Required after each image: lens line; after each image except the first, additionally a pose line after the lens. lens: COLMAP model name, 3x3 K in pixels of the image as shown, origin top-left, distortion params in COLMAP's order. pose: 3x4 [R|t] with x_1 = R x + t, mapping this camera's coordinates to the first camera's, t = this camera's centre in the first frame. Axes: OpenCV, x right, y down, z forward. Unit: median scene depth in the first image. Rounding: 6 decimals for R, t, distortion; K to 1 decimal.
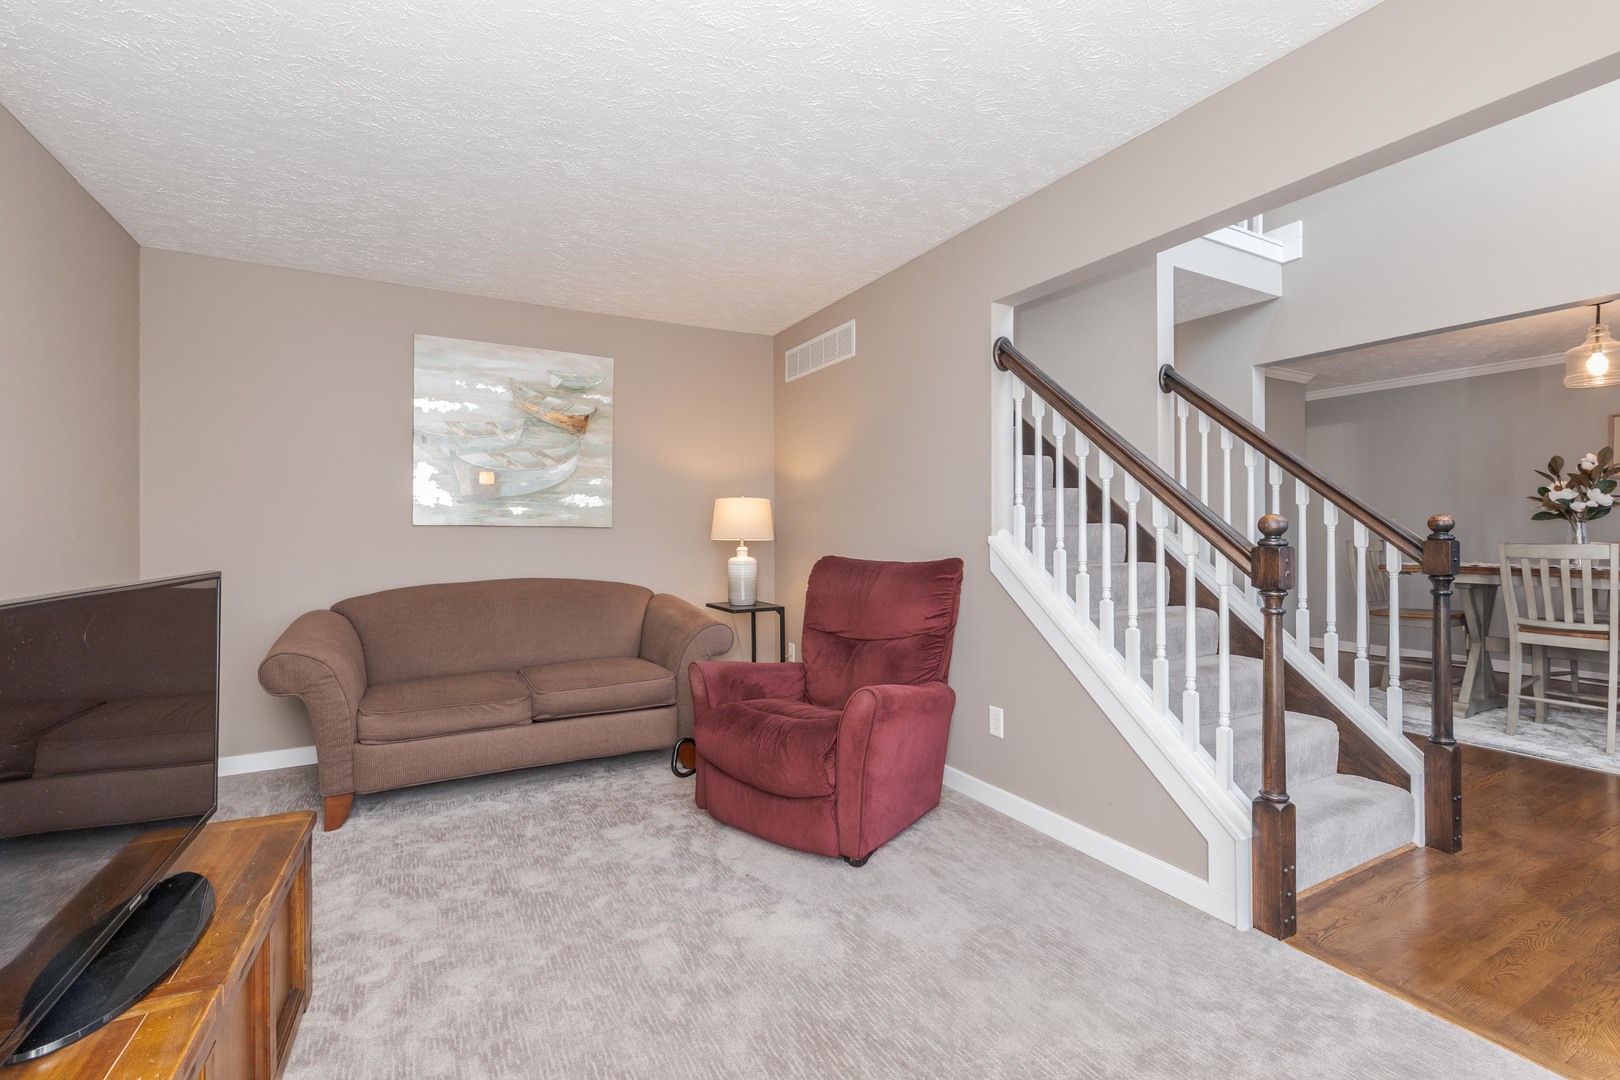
lens RADIAL K [[669.7, 0, 786.9], [0, 669.7, 523.2], [0, 0, 1]] dist [-0.002976, -0.000531]
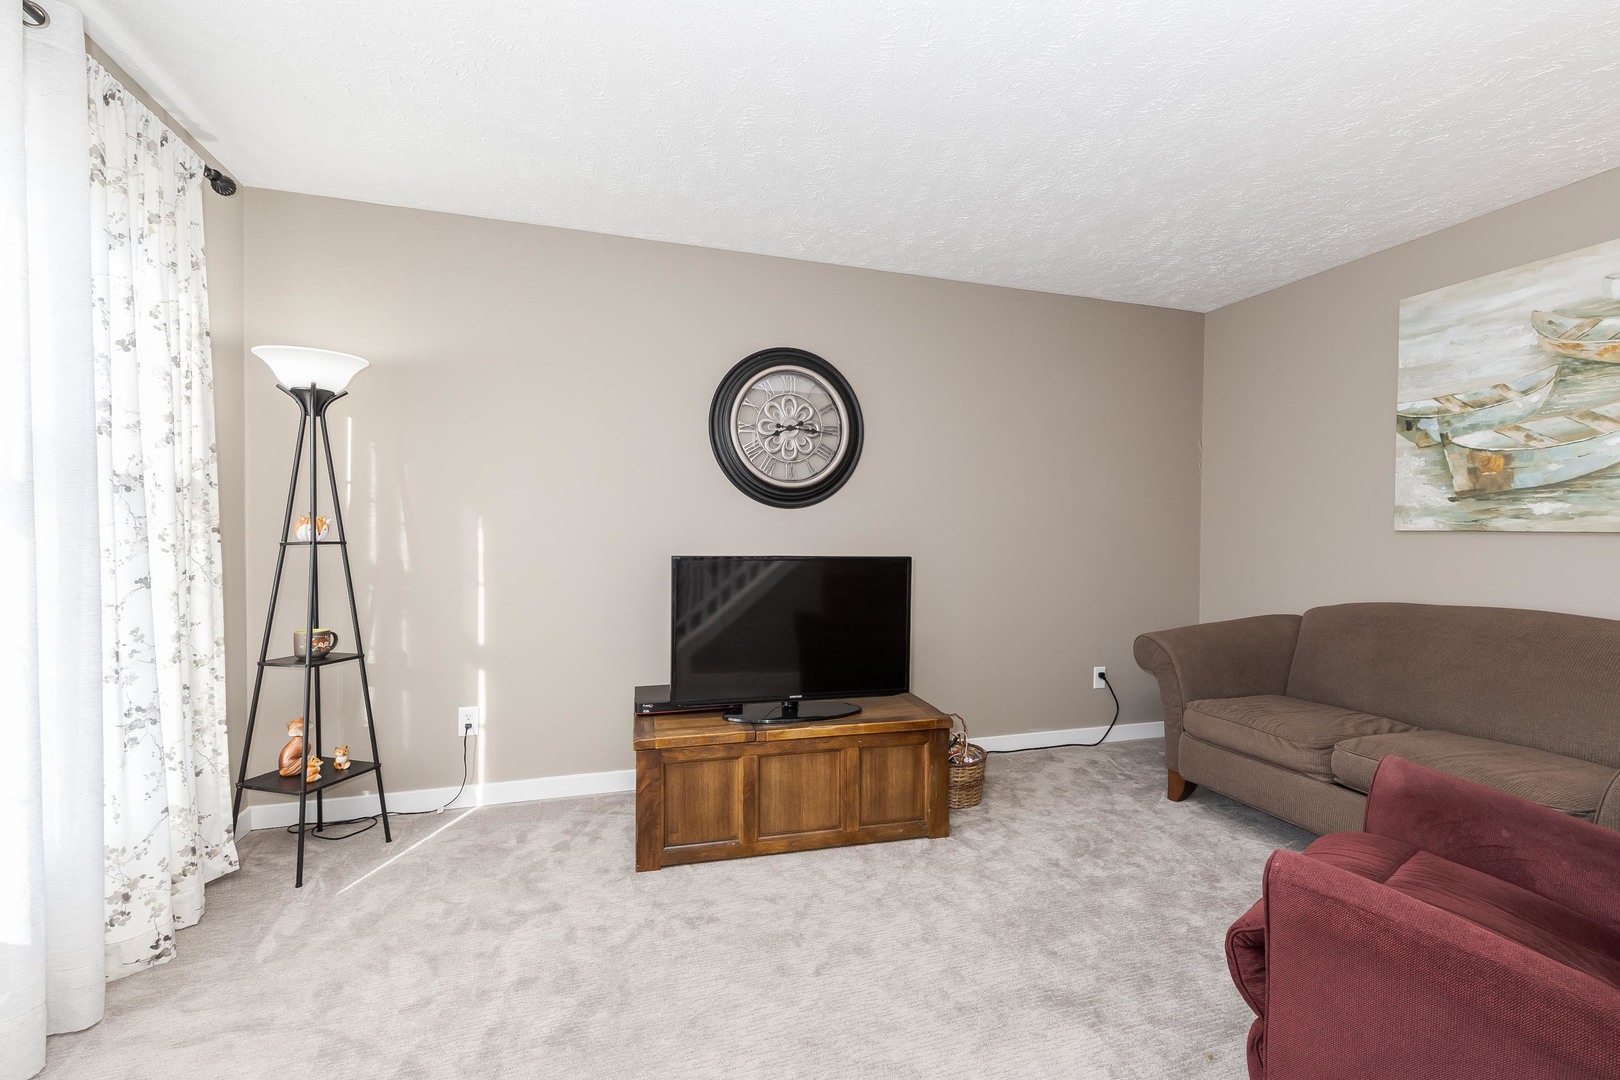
lens RADIAL K [[706.5, 0, 835.9], [0, 706.5, 525.1], [0, 0, 1]] dist [0.002200, 0.000554]
pose [[-0.153752, -0.009078, -0.988068, 0.399772], [0.002981, 0.999949, -0.009651, 0.002290], [0.988105, -0.004429, -0.153717, 0.423082]]
